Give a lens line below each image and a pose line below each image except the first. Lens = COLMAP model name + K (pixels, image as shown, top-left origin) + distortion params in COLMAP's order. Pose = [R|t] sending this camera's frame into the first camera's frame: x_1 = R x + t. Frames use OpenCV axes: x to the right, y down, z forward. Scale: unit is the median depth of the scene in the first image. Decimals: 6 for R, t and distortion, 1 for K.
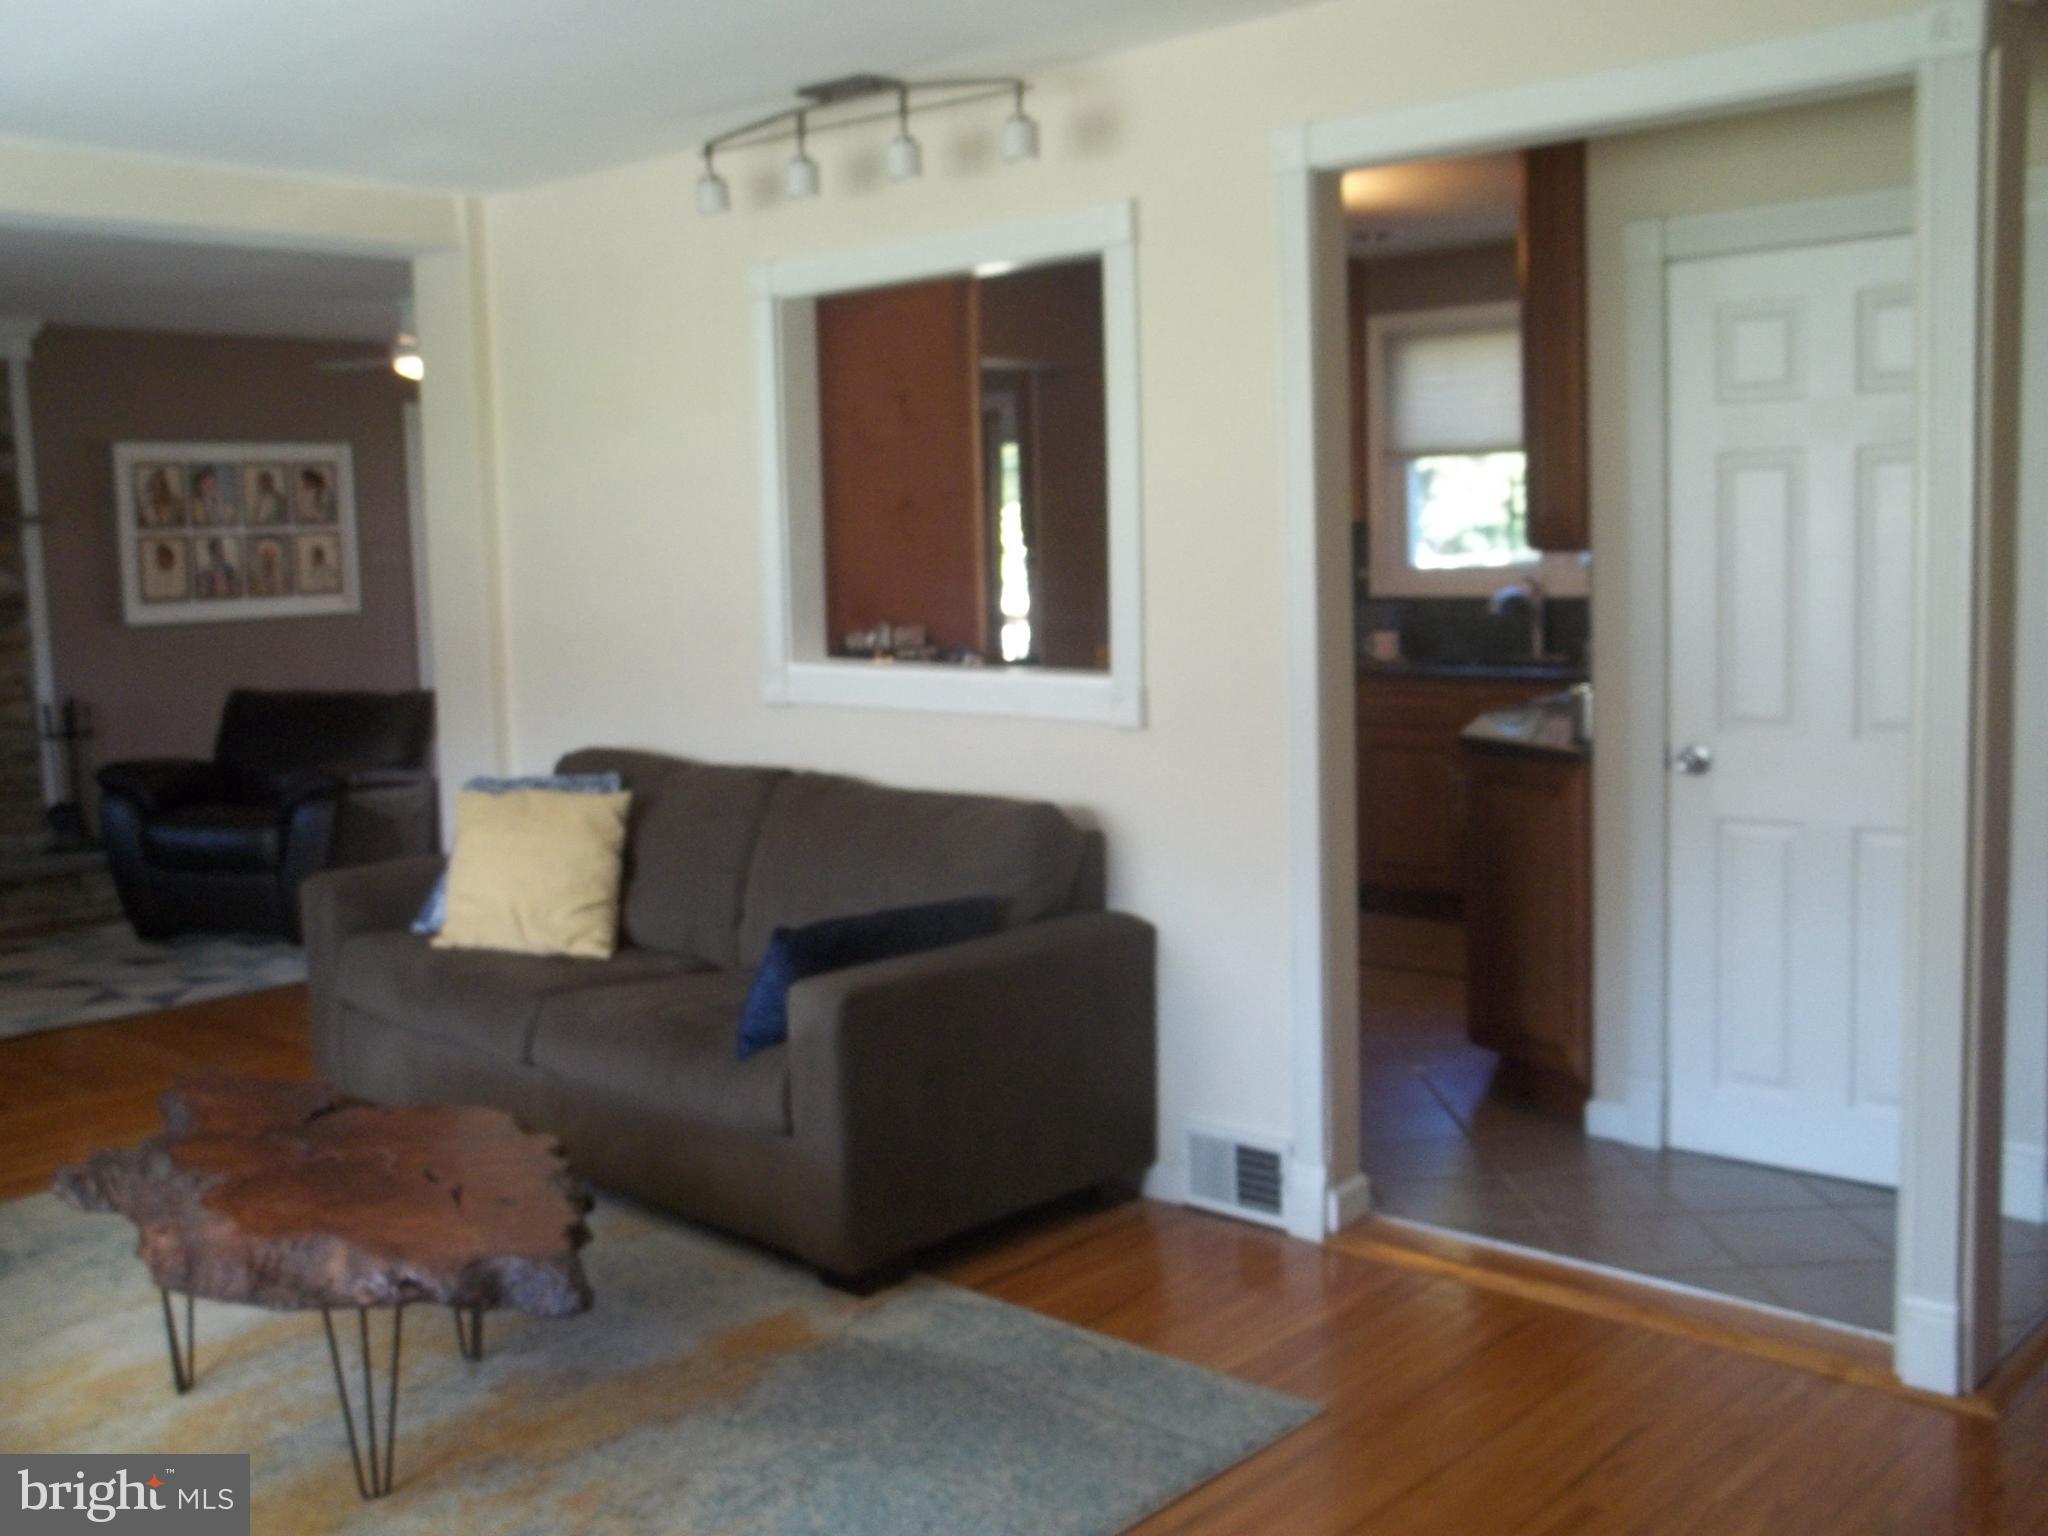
lens RADIAL K [[2008.9, 0, 1030.4], [0, 2008.9, 747.2], [0, 0, 1]] dist [-0.063729, 0.000000]
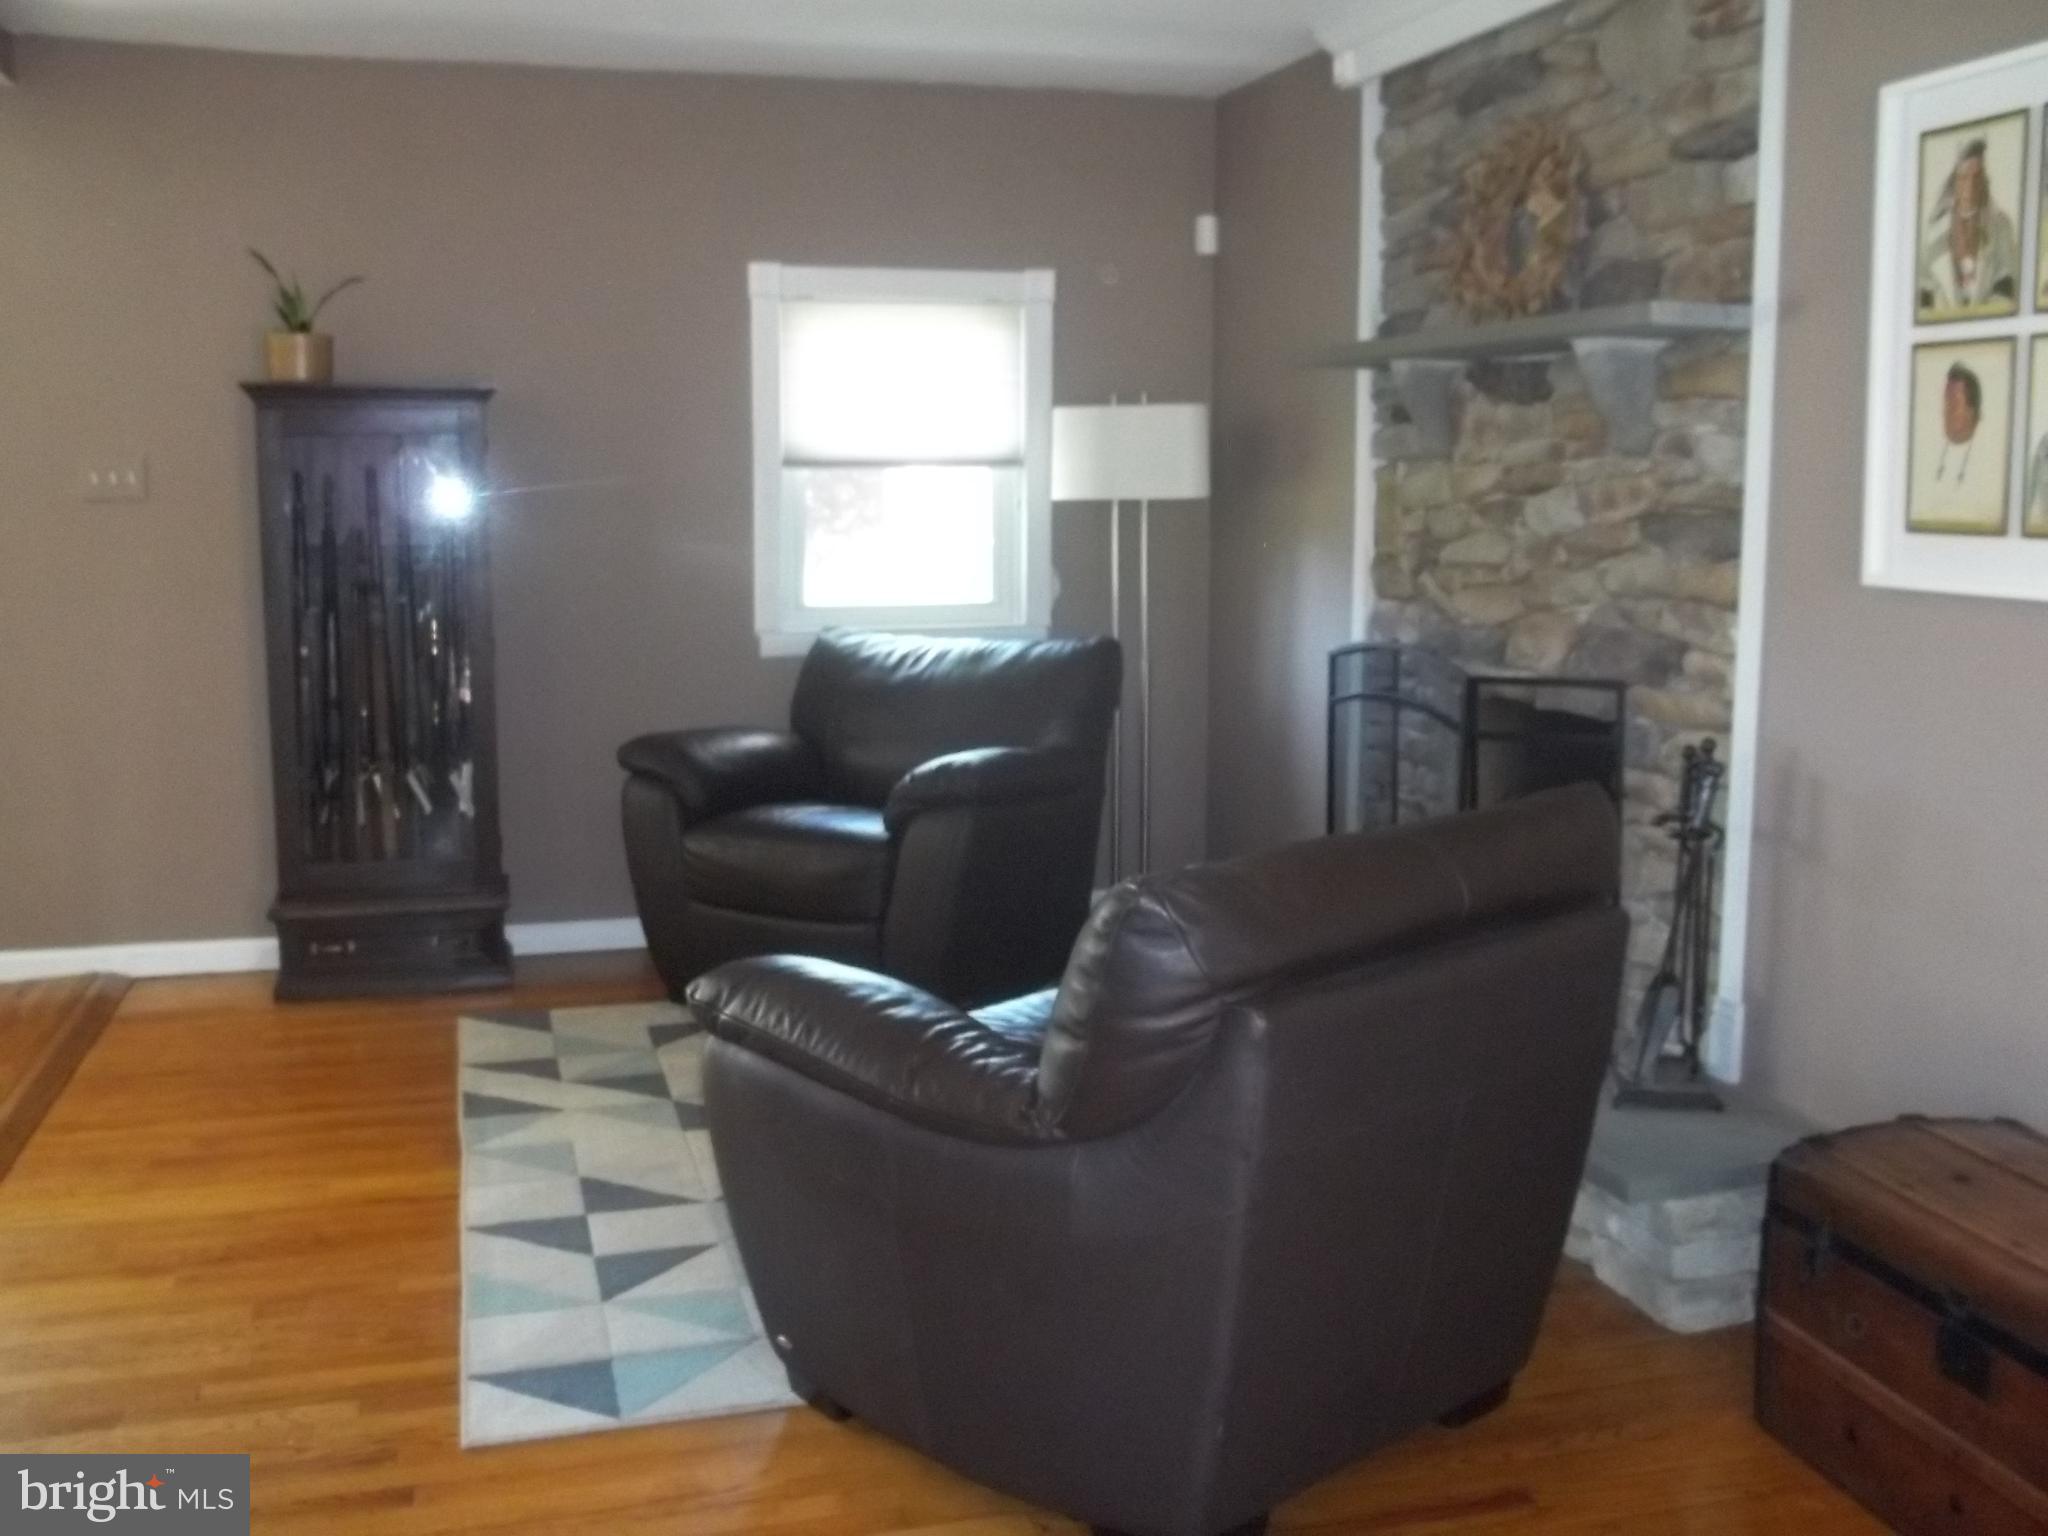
lens RADIAL K [[2008.9, 0, 1029.0], [0, 2008.9, 773.1], [0, 0, 1]] dist [-0.063729, 0.000000]
pose [[-0.541565, 0.150660, -0.827049, -0.057798], [-0.083501, 0.969304, 0.231251, -0.100660], [0.836502, 0.194297, -0.512361, 1.067222]]
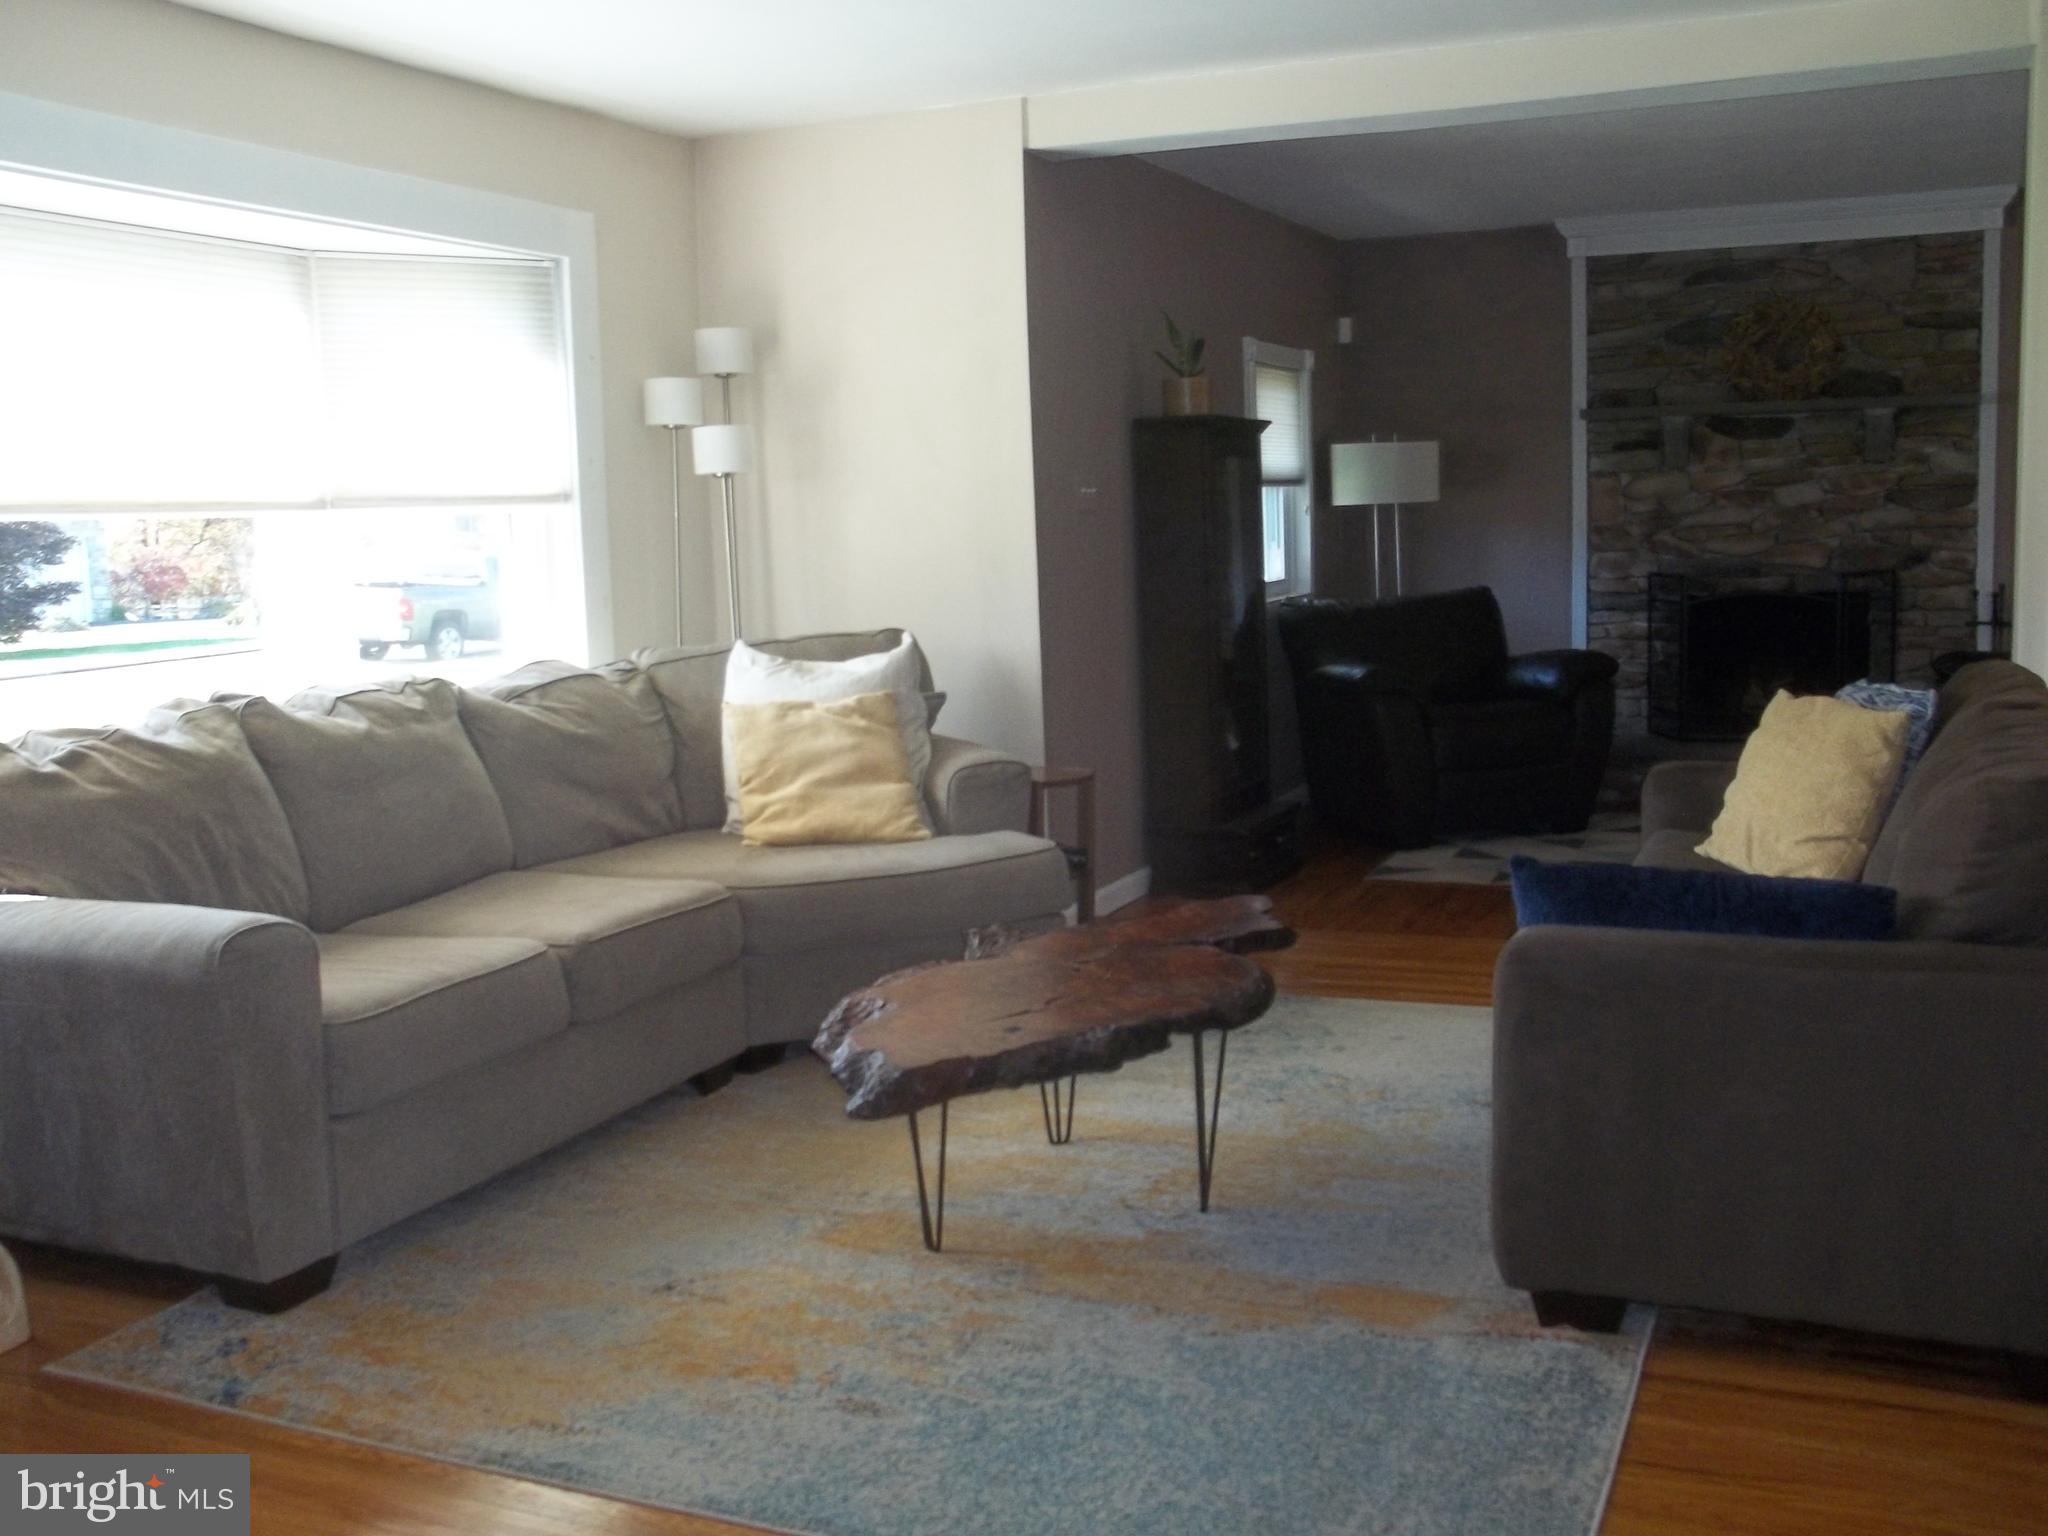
lens RADIAL K [[2008.9, 0, 1015.8], [0, 2008.9, 757.3], [0, 0, 1]] dist [-0.063729, 0.000000]
pose [[0.327503, 0.139167, -0.934545, 0.255884], [-0.083757, 0.989476, 0.117996, -0.014808], [0.941130, 0.039631, 0.335713, 0.228126]]
